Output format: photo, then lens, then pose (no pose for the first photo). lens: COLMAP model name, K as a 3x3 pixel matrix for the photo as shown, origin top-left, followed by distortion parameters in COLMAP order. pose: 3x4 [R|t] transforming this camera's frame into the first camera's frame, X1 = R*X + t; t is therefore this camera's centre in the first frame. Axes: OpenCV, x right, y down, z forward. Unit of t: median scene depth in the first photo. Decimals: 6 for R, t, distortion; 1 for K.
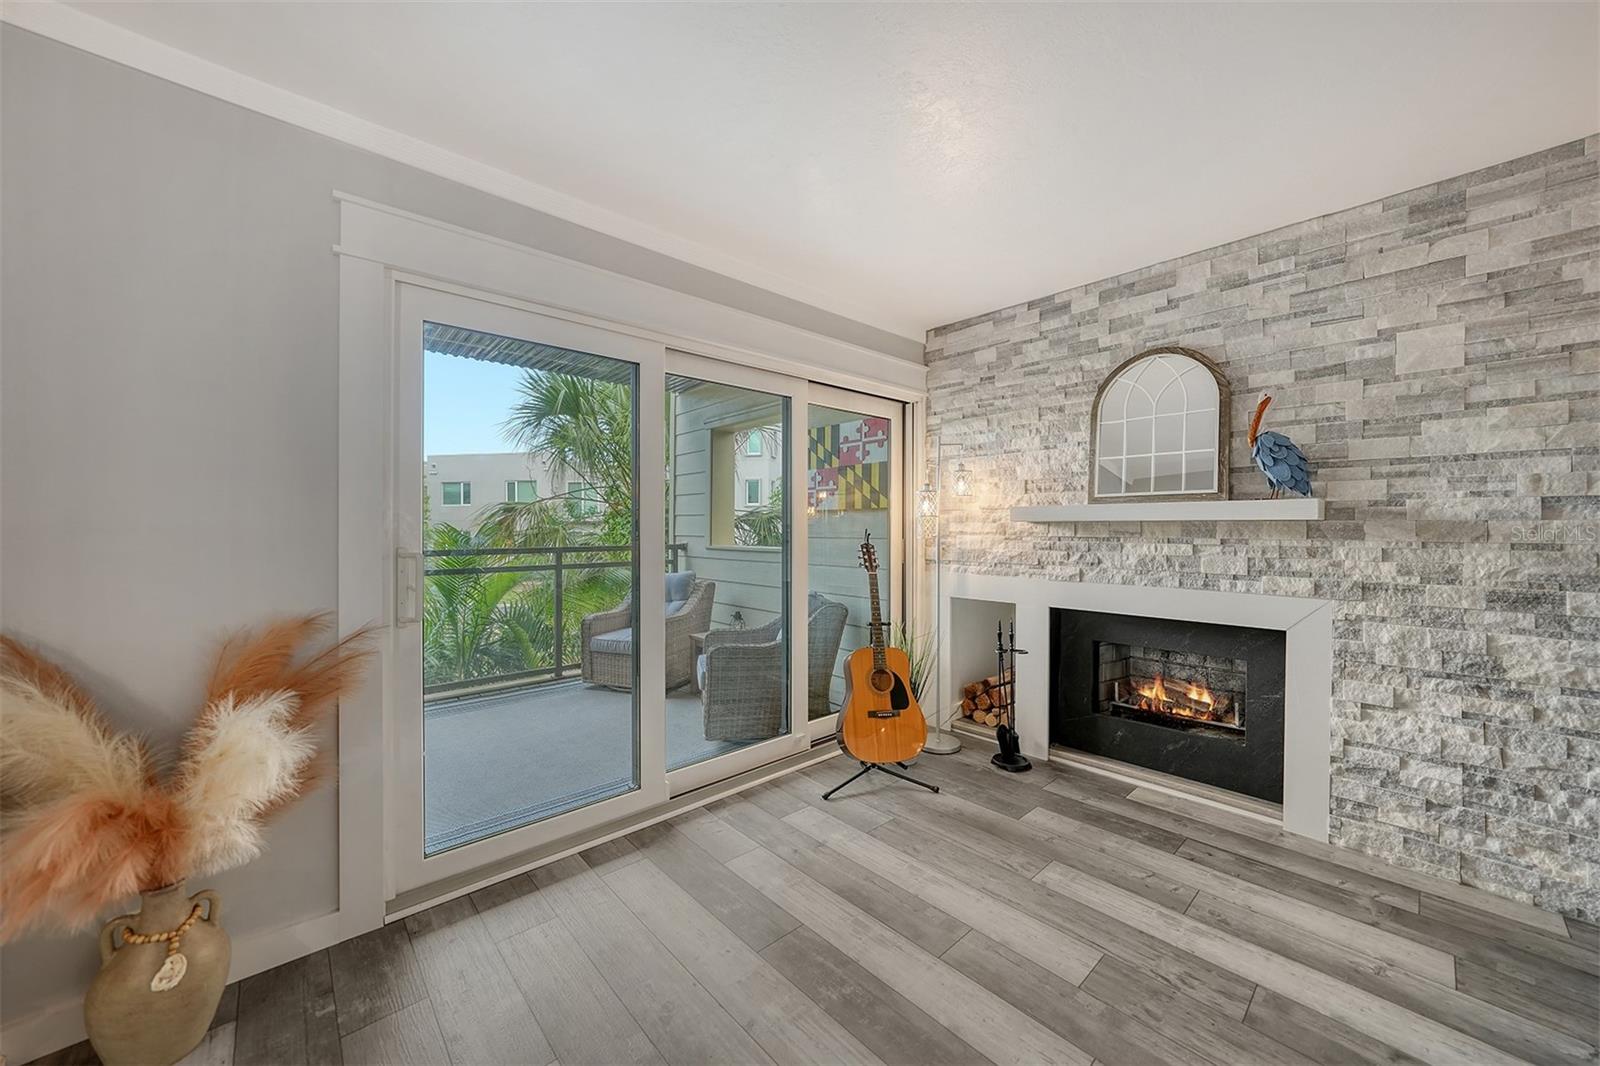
lens RADIAL K [[583.6, 0, 805.9], [0, 583.6, 526.9], [0, 0, 1]] dist [-0.018171, 0.003508]
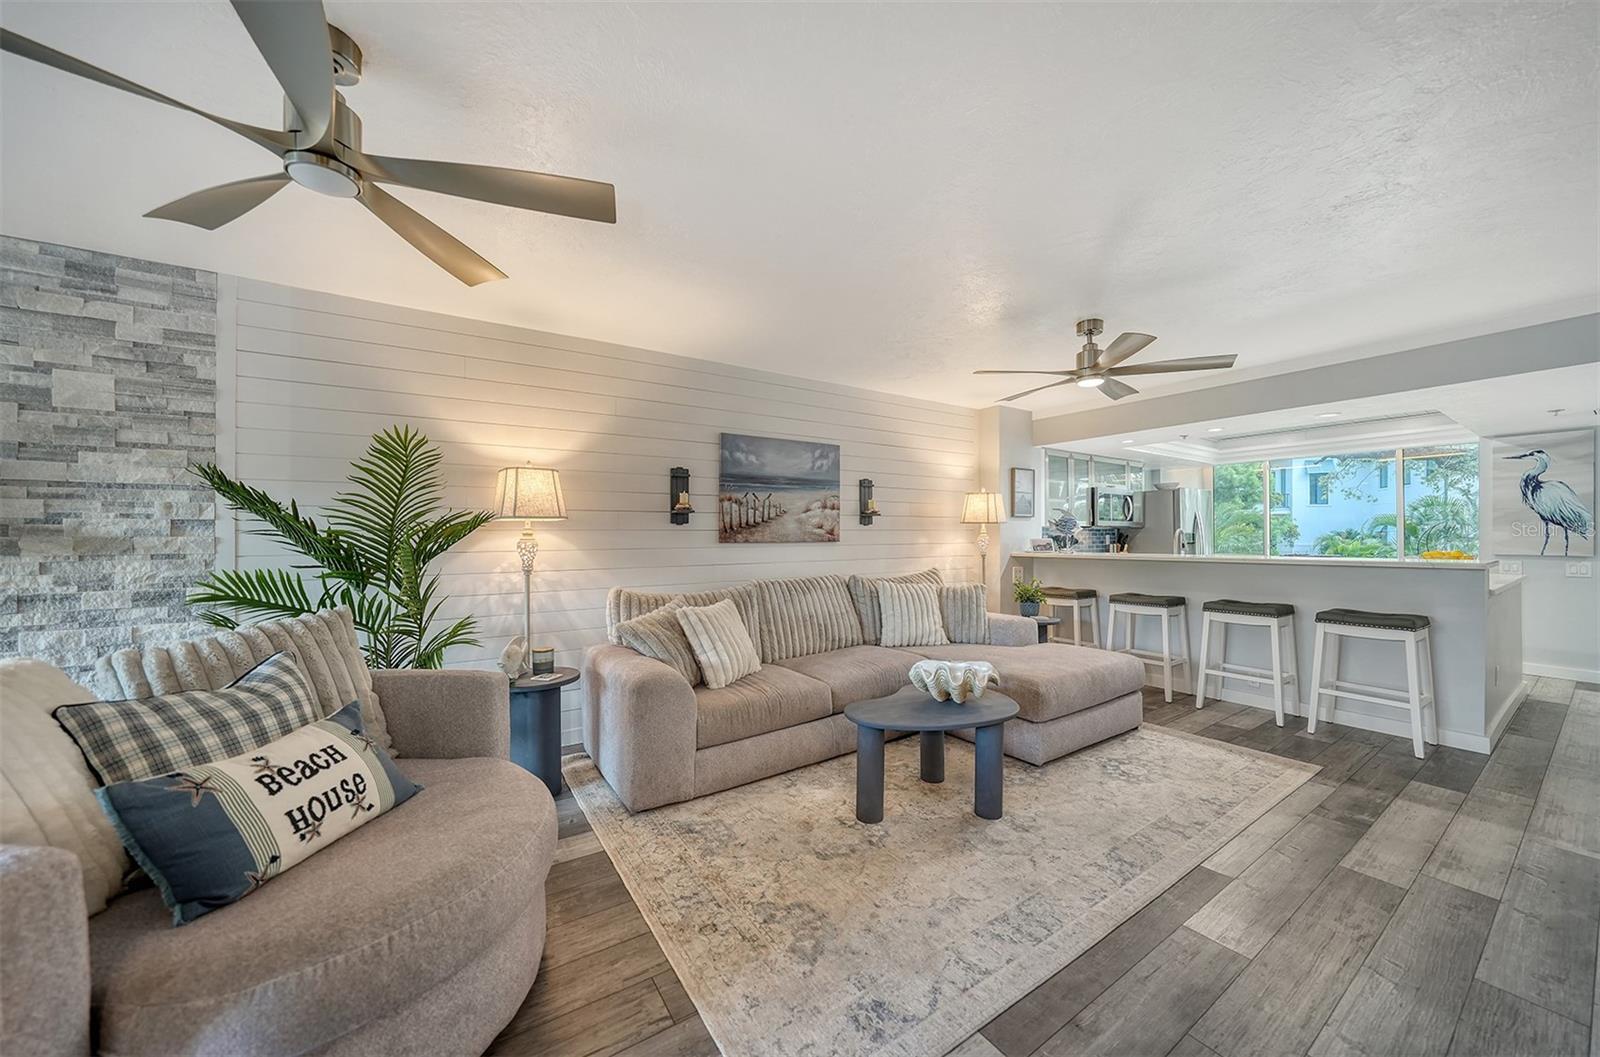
lens RADIAL K [[562.3, 0, 800.3], [0, 562.3, 533.8], [0, 0, 1]] dist [-0.026001, 0.004574]
pose [[0.164887, -0.000595, 0.986312, 0.221105], [0.006018, 0.999982, -0.000403, -0.008104], [-0.986294, 0.006002, 0.164887, -0.588711]]
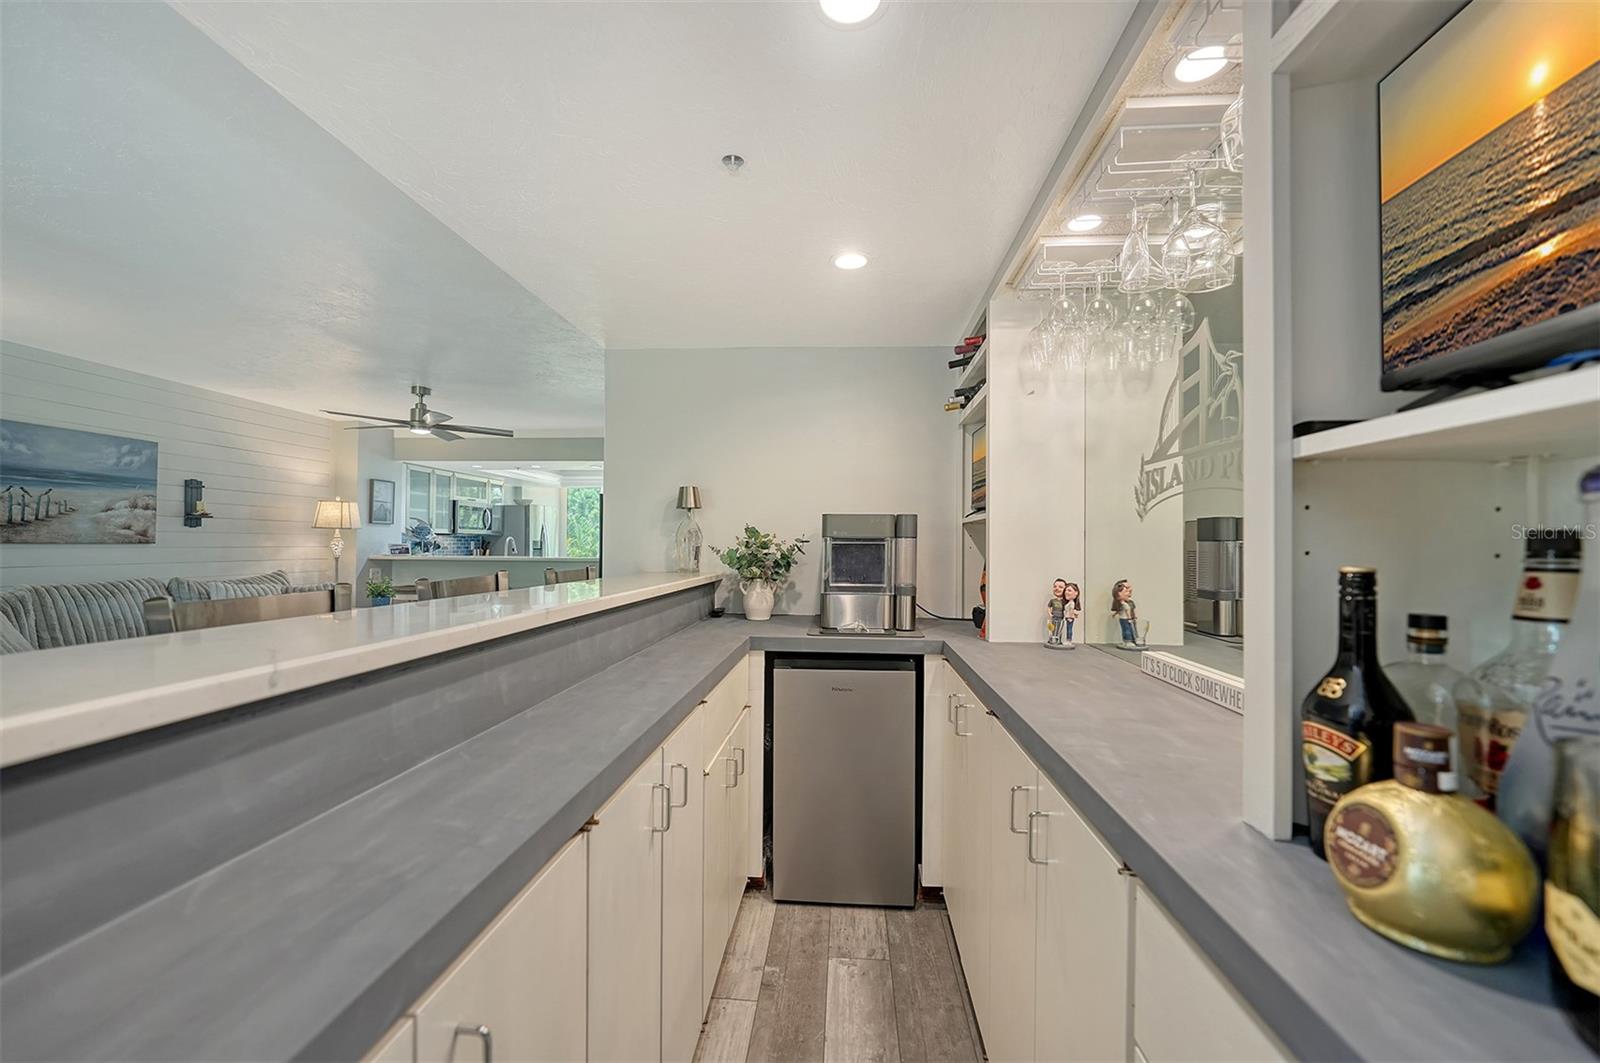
lens RADIAL K [[634.8, 0, 789.4], [0, 634.8, 538.0], [0, 0, 1]] dist [-0.004251, 0.004189]
pose [[-0.668243, -0.002532, 0.743939, -0.842593], [-0.011112, 0.999917, -0.006579, -0.008817], [-0.743860, -0.012663, -0.668215, -0.557245]]
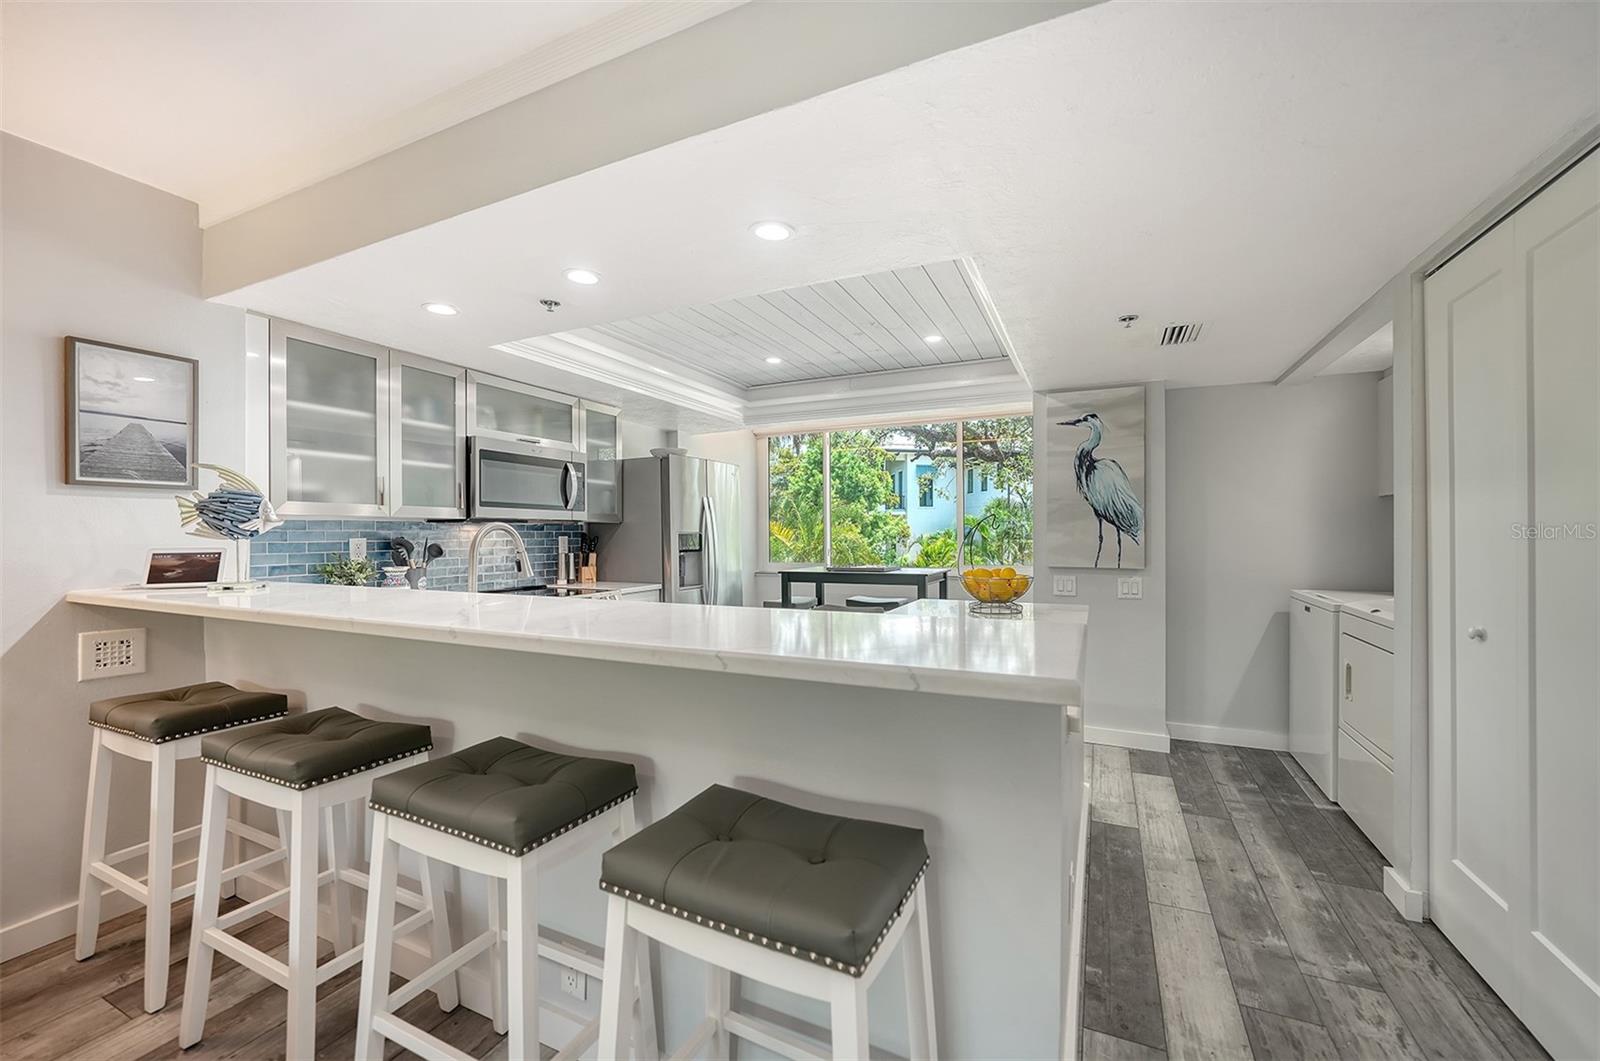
lens RADIAL K [[634.8, 0, 805.5], [0, 634.8, 537.1], [0, 0, 1]] dist [-0.004251, 0.004189]
pose [[-0.378972, -0.007106, 0.925381, 1.519780], [0.002748, 0.999957, 0.008804, -0.005445], [-0.925404, 0.005880, -0.378937, -1.736386]]
